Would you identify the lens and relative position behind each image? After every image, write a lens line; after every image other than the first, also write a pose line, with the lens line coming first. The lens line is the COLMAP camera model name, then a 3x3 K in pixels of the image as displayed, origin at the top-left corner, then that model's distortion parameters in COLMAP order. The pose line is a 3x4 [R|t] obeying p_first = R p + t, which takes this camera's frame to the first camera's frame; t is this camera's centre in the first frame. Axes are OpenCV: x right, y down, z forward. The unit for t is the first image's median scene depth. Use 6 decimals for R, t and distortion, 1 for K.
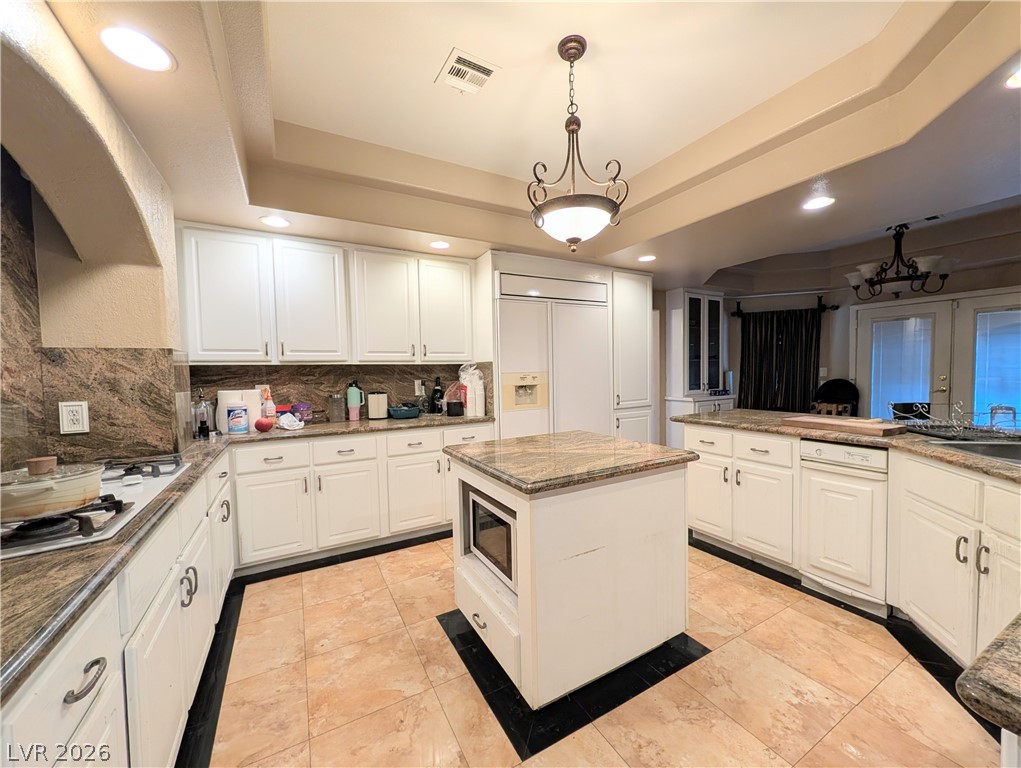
lens RADIAL K [[392.1, 0, 509.3], [0, 392.1, 386.2], [0, 0, 1]] dist [0.001884, -0.000364]
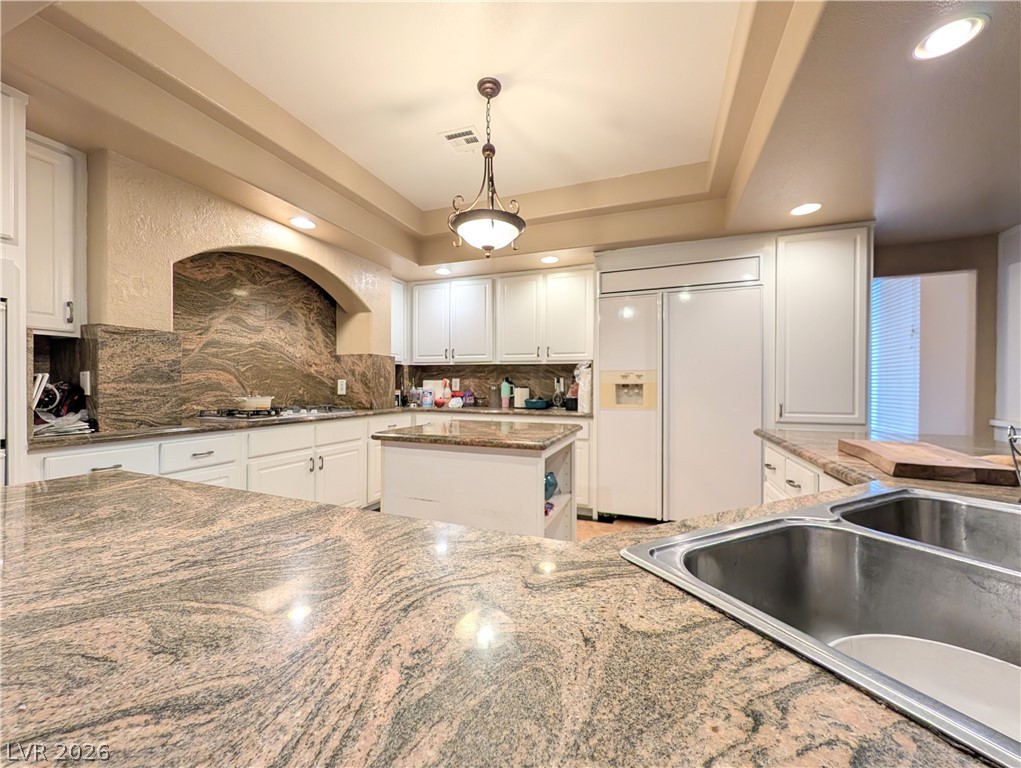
lens RADIAL K [[392.1, 0, 512.5], [0, 392.1, 384.7], [0, 0, 1]] dist [0.001884, -0.000364]
pose [[0.646960, 0.023469, -0.762163, 0.614763], [-0.048138, 0.998790, -0.010106, 0.023565], [0.761003, 0.043227, 0.647306, 0.177466]]
